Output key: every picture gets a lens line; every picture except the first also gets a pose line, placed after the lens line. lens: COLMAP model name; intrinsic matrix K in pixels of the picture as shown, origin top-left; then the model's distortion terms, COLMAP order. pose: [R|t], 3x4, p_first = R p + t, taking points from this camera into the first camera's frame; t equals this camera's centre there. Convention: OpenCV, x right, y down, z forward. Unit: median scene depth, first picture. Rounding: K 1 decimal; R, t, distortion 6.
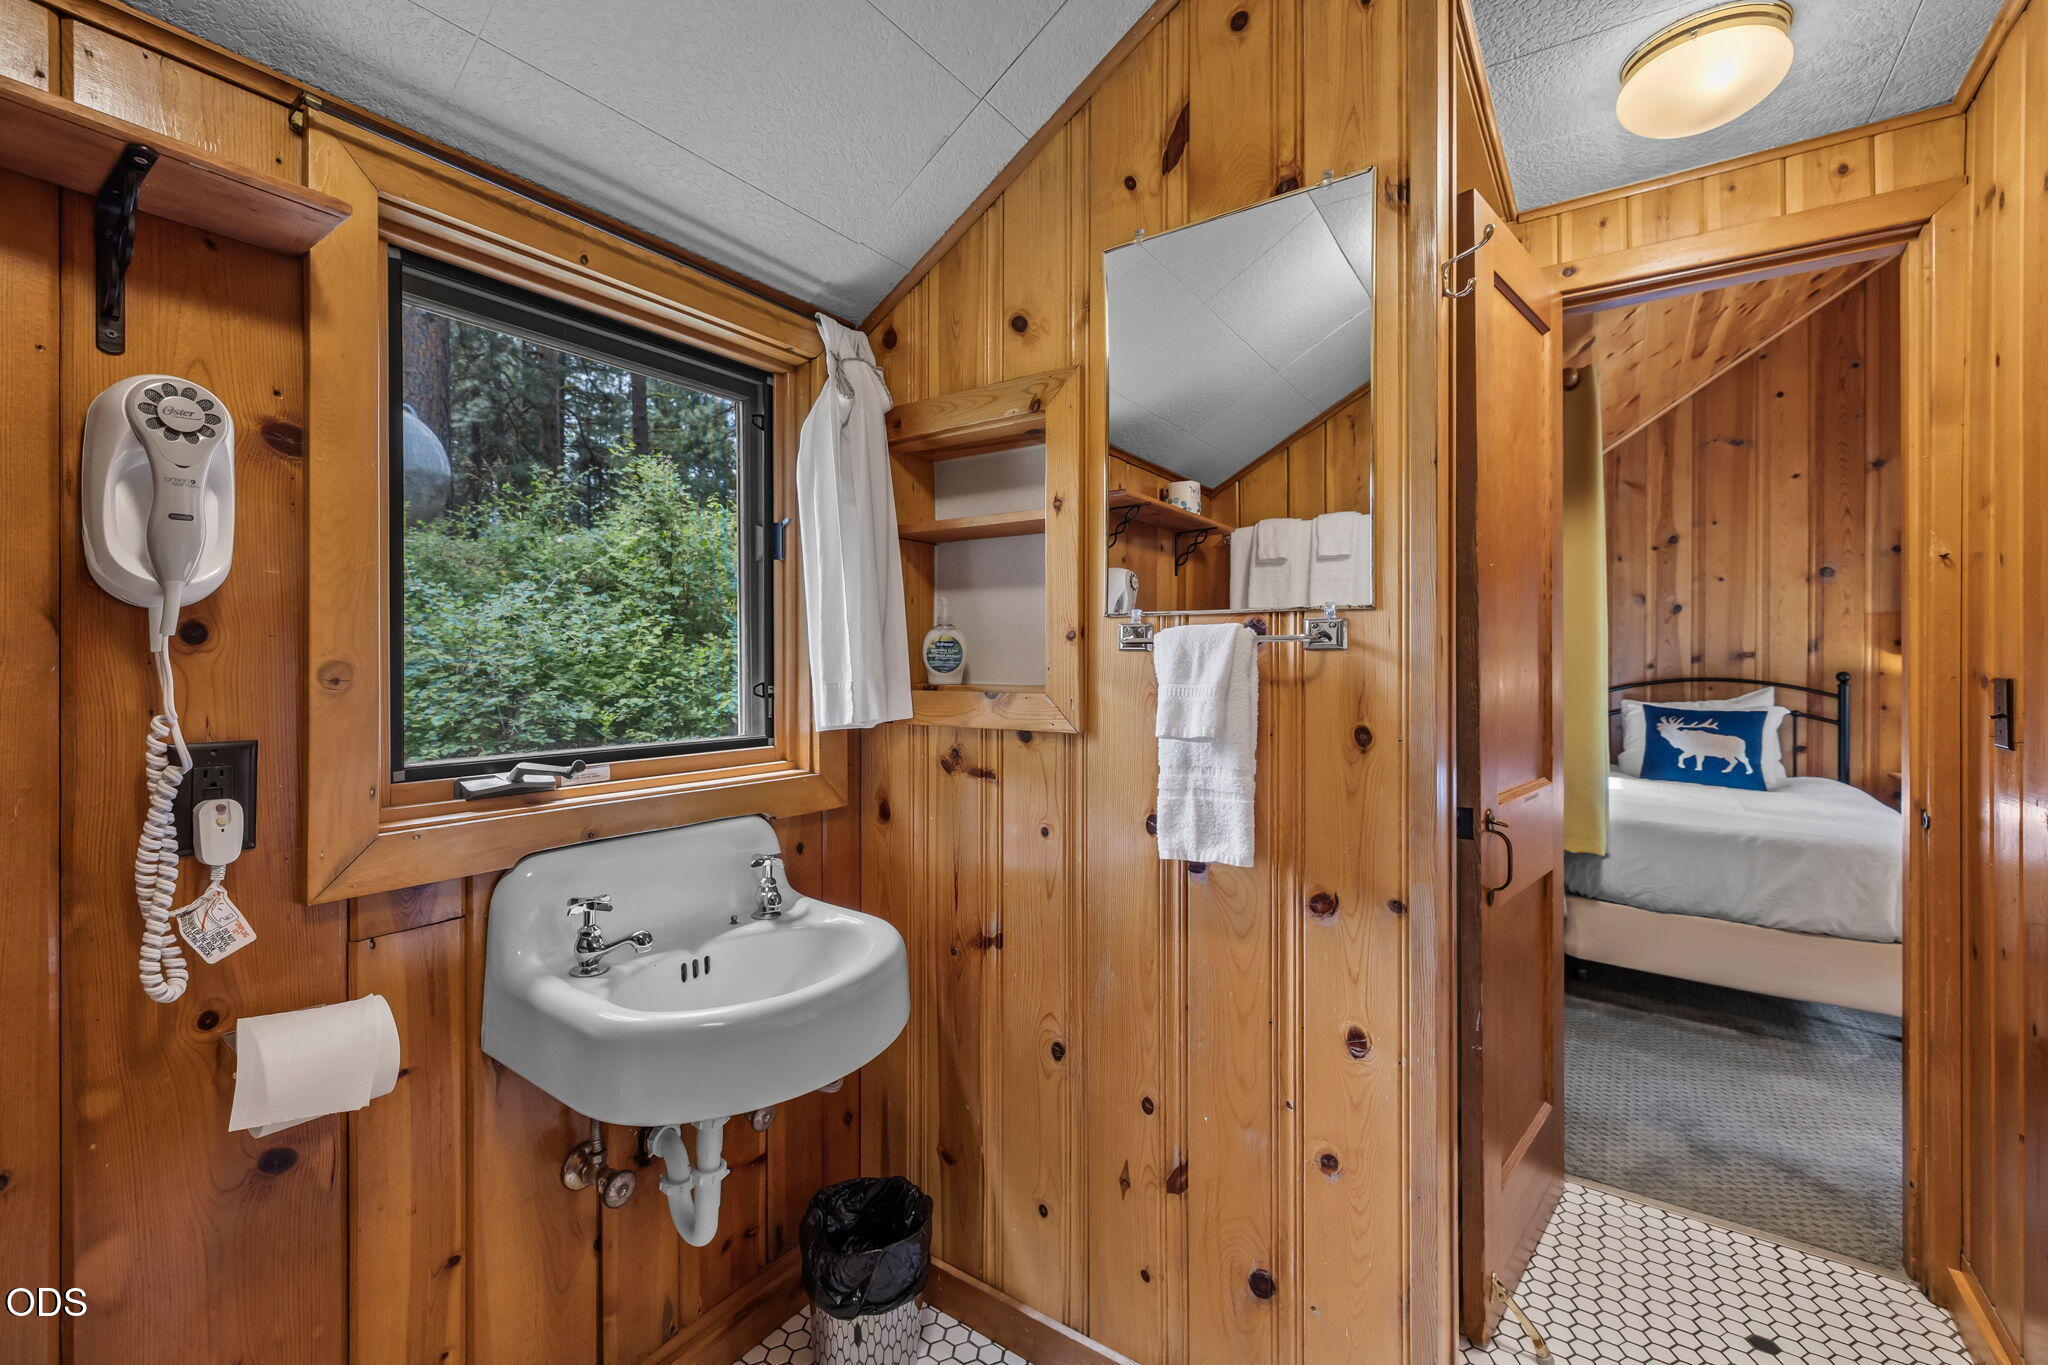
lens RADIAL K [[841.6, 0, 1022.1], [0, 841.6, 669.6], [0, 0, 1]] dist [0.000258, 0.000218]
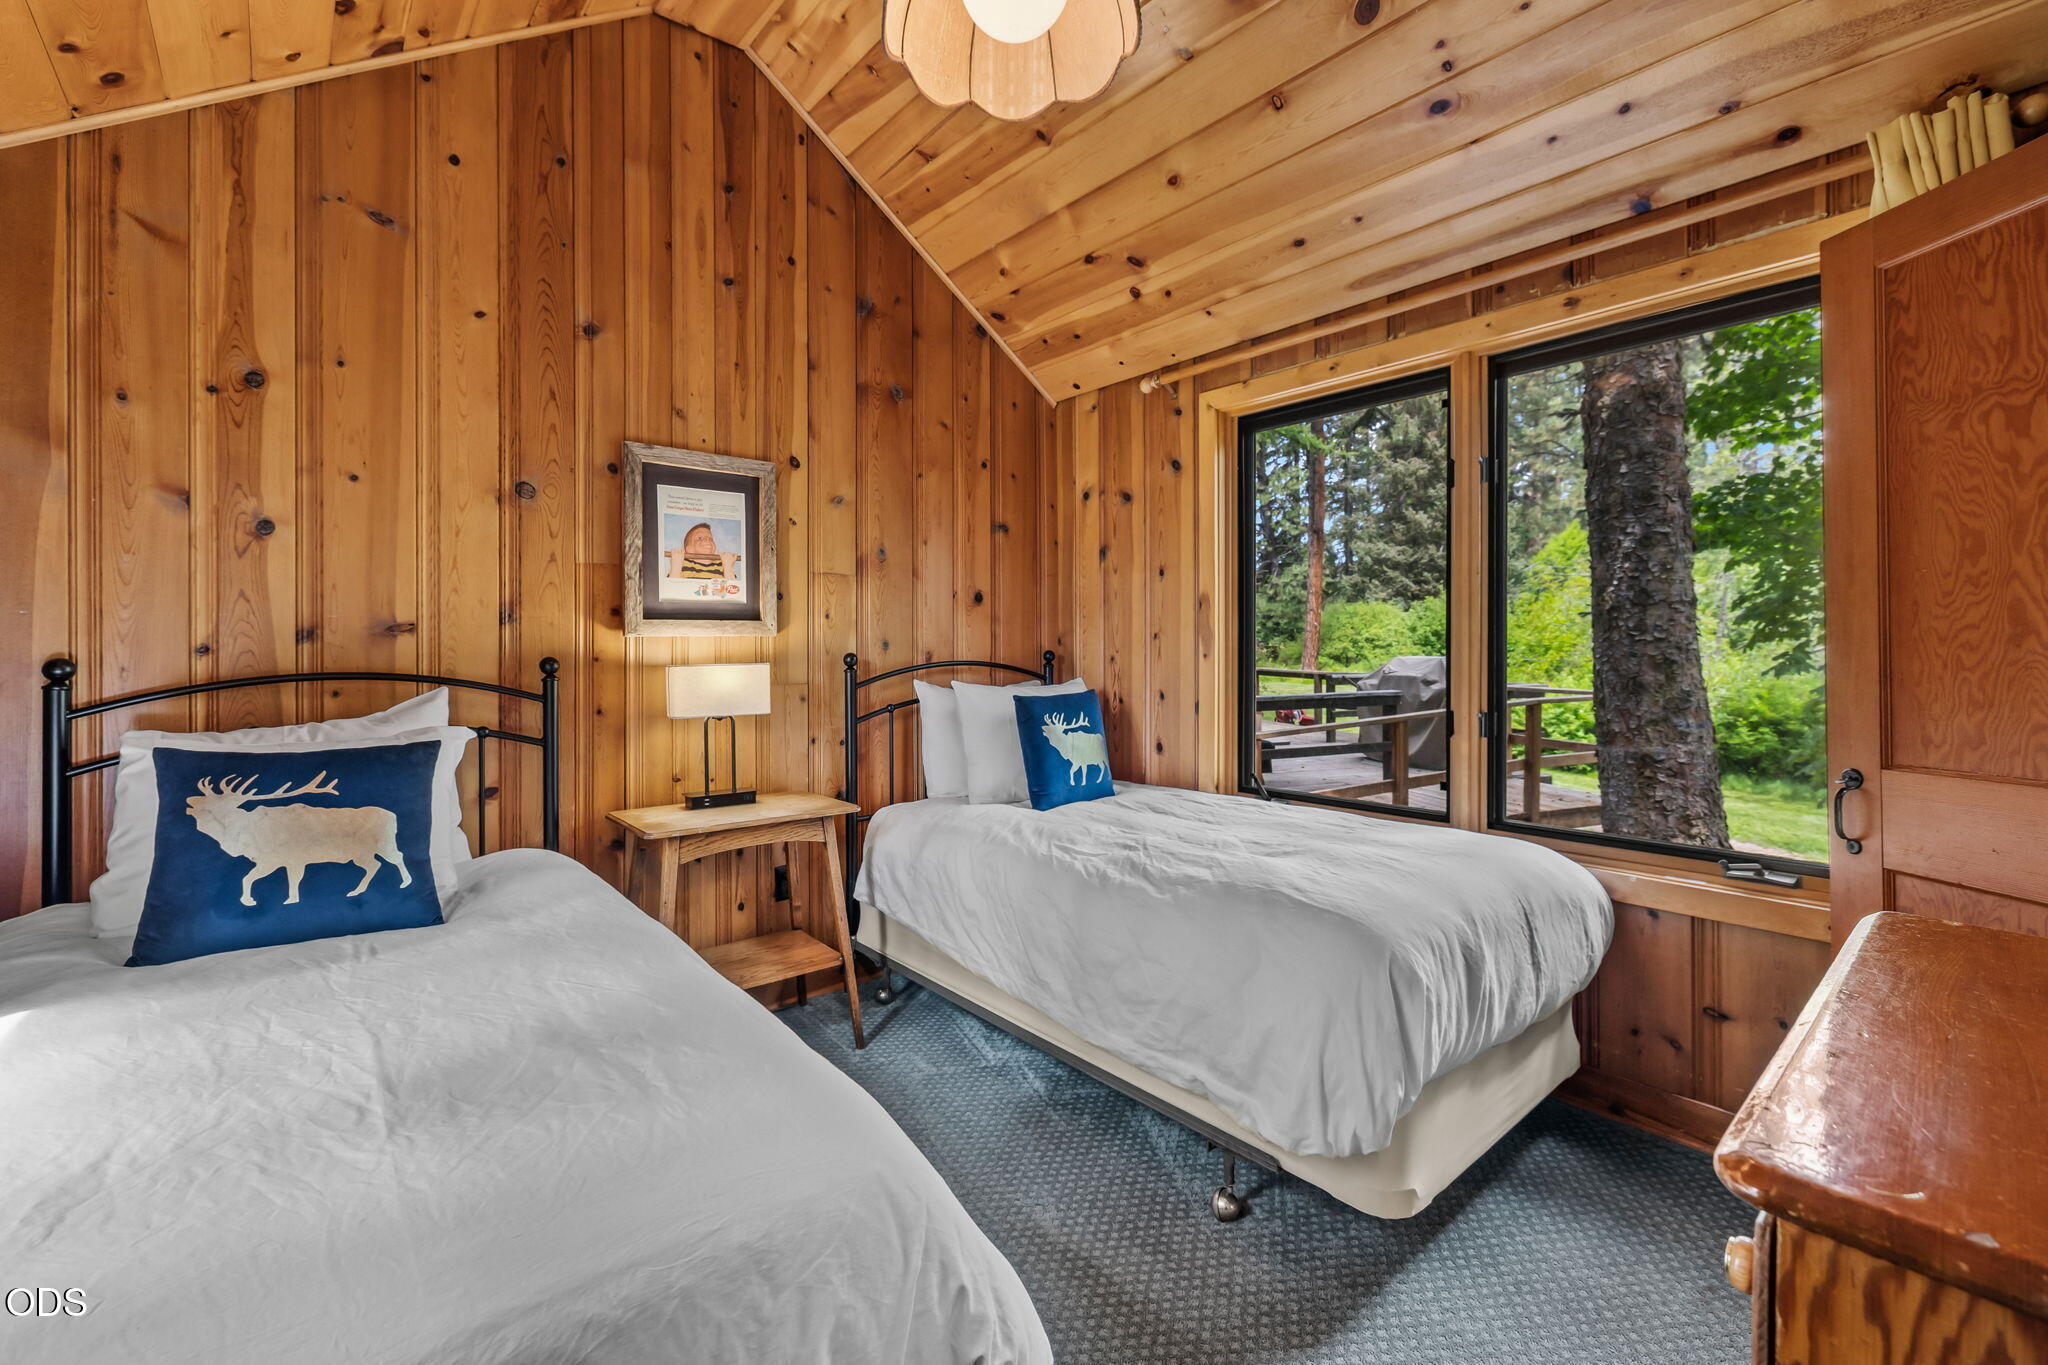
lens RADIAL K [[870.3, 0, 1009.5], [0, 870.3, 642.2], [0, 0, 1]] dist [-0.000099, 0.000183]
pose [[0.254961, 0.002390, 0.966948, 0.437174], [0.010238, 0.999934, -0.005171, -0.001690], [-0.966897, 0.011218, 0.254920, 0.500565]]
